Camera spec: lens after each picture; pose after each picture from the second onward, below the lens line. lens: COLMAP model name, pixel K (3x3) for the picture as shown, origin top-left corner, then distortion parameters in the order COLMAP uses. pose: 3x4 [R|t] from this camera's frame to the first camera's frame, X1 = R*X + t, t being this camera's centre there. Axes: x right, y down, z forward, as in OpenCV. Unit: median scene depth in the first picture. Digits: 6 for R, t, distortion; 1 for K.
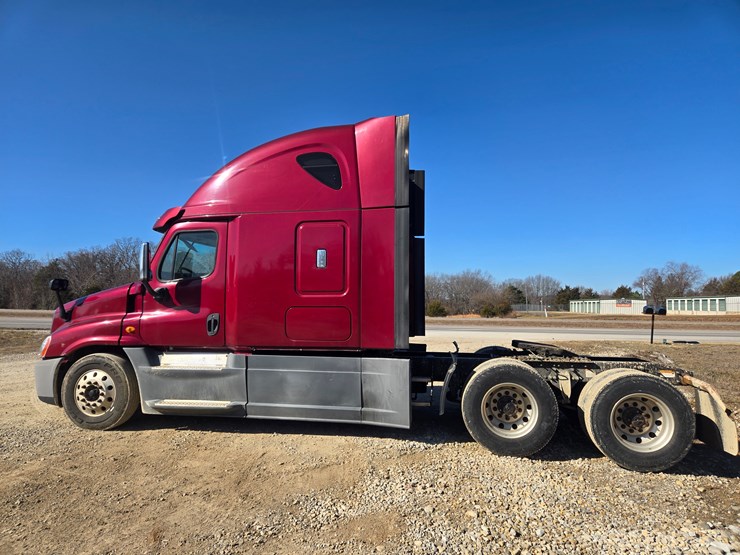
lens RADIAL K [[493.6, 0, 368.2], [0, 493.6, 278.6], [0, 0, 1]] dist [0.084600, -0.063895]
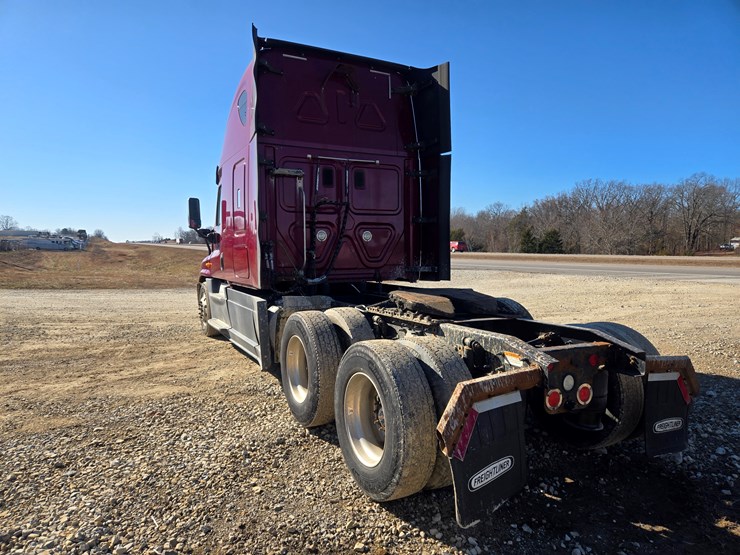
lens RADIAL K [[493.8, 0, 360.8], [0, 493.8, 279.6], [0, 0, 1]] dist [0.080046, -0.059336]
pose [[0.611710, 0.035705, -0.790276, 0.851131], [0.056031, 0.994517, 0.088303, 0.047284], [0.789095, -0.098295, 0.606355, 0.528669]]
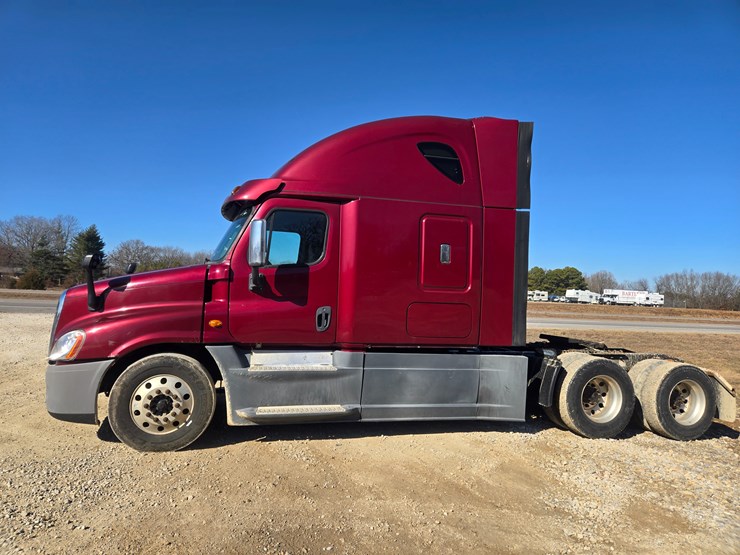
lens RADIAL K [[493.6, 0, 368.2], [0, 493.6, 278.6], [0, 0, 1]] dist [0.084600, -0.063895]
pose [[0.896357, 0.046603, 0.440876, -0.629398], [-0.063393, 0.997714, 0.023422, -0.004806], [-0.438777, -0.048943, 0.897262, 0.183613]]
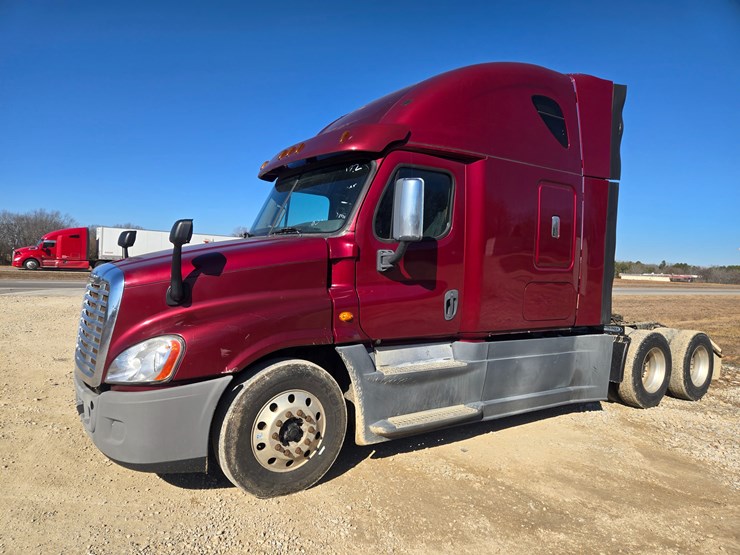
lens RADIAL K [[492.8, 0, 372.0], [0, 492.8, 289.8], [0, 0, 1]] dist [0.079806, -0.058383]
pose [[0.695022, -0.012074, 0.718887, -0.907713], [-0.073311, 0.993458, 0.087562, 0.015555], [-0.715241, -0.113560, 0.689590, 0.589035]]
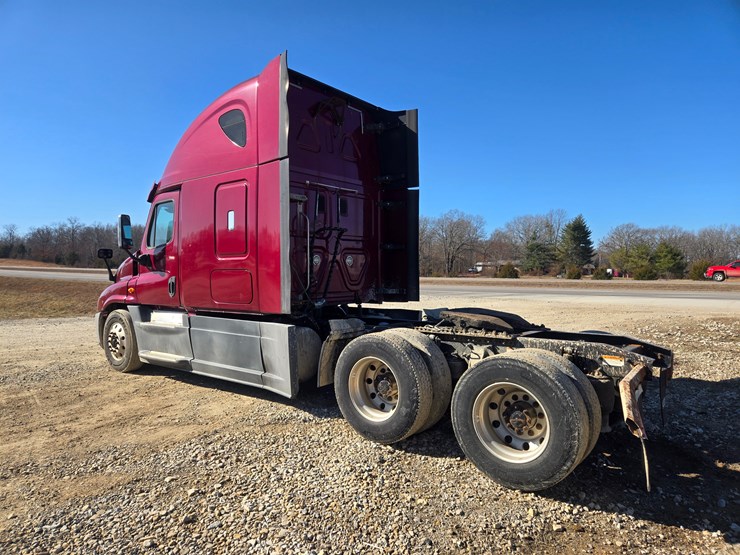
lens RADIAL K [[493.8, 0, 360.8], [0, 493.8, 279.6], [0, 0, 1]] dist [0.080046, -0.059336]
pose [[0.878823, -0.002419, -0.477142, 0.579514], [0.037936, 0.997176, 0.064817, 0.021096], [0.475638, -0.075064, 0.876433, 0.233971]]
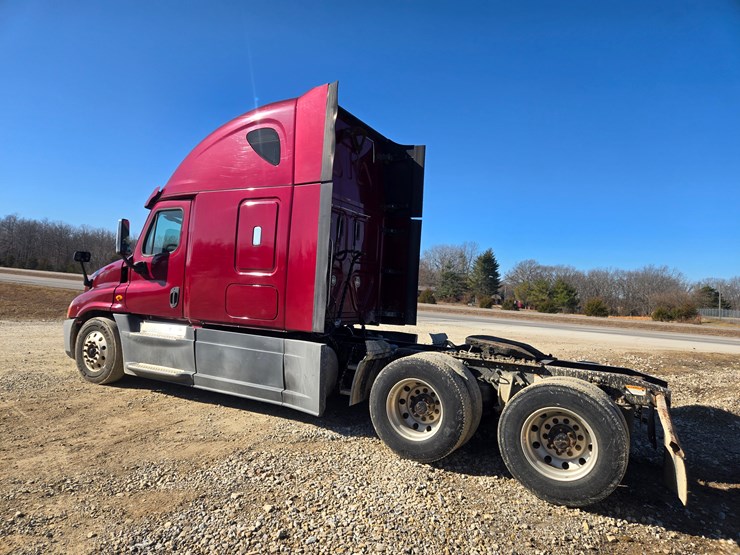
lens RADIAL K [[493.8, 0, 360.8], [0, 493.8, 279.6], [0, 0, 1]] dist [0.080046, -0.059336]
pose [[0.944960, 0.042445, -0.324420, 0.409728], [-0.035409, 0.998993, 0.027563, 0.010989], [0.325263, -0.014559, 0.945511, 0.120172]]
